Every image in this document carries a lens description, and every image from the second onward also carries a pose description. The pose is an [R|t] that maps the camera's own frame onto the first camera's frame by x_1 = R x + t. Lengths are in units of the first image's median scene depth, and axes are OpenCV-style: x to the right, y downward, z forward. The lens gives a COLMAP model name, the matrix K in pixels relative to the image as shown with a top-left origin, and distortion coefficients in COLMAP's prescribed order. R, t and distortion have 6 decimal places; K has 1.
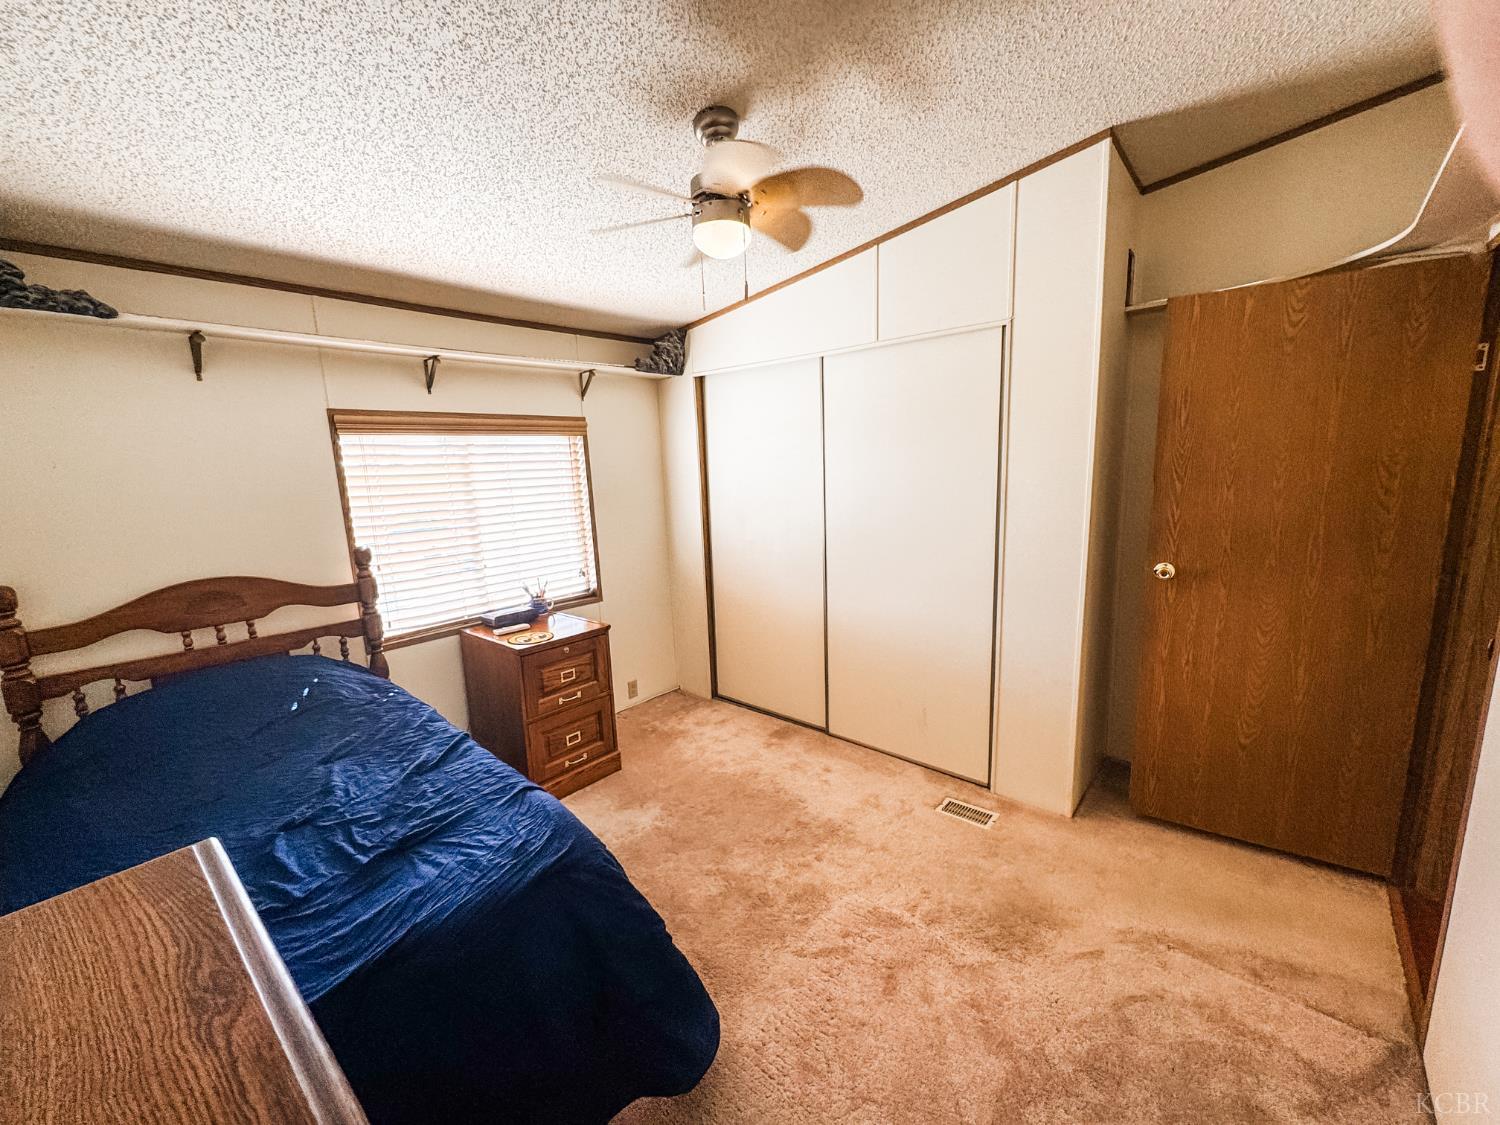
lens RADIAL K [[599.9, 0, 750.0], [0, 599.9, 562.5], [0, 0, 1]] dist [0.001976, -0.002479]
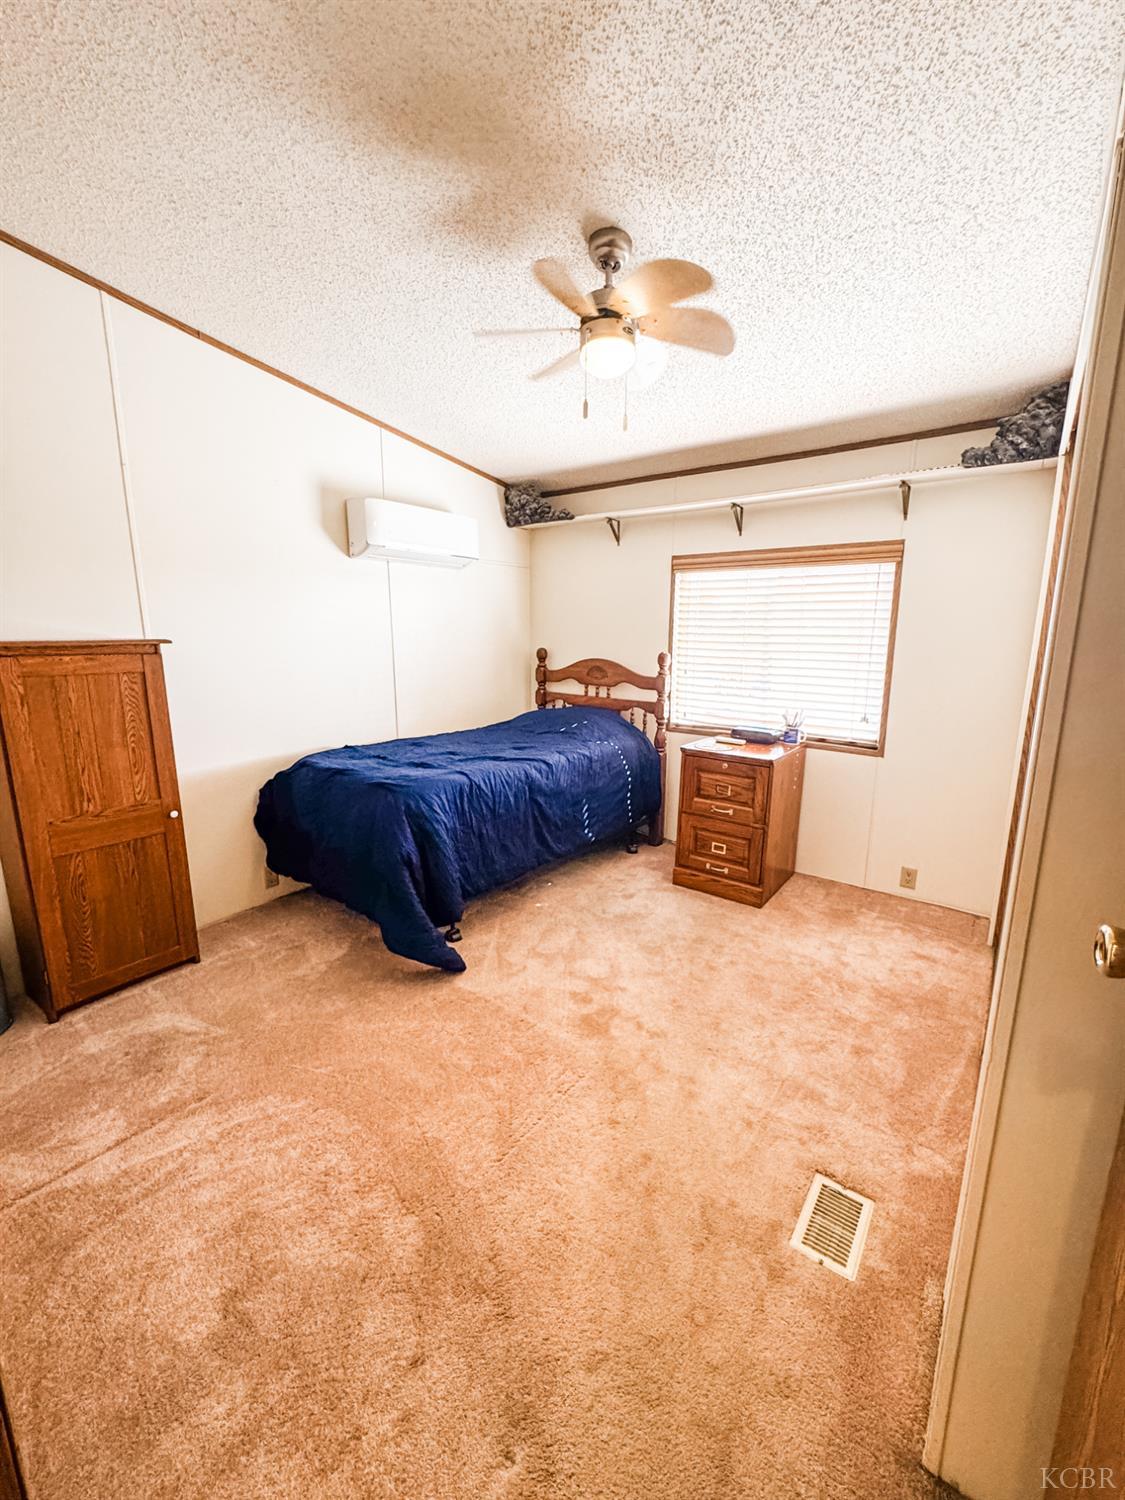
lens RADIAL K [[599.9, 0, 562.5], [0, 599.9, 750.0], [0, 0, 1]] dist [0.001976, -0.002479]
pose [[0.072245, 0.228729, -0.970806, 0.727313], [-0.180268, 0.960313, 0.212842, -0.060823], [0.980961, 0.159628, 0.110610, 0.593551]]
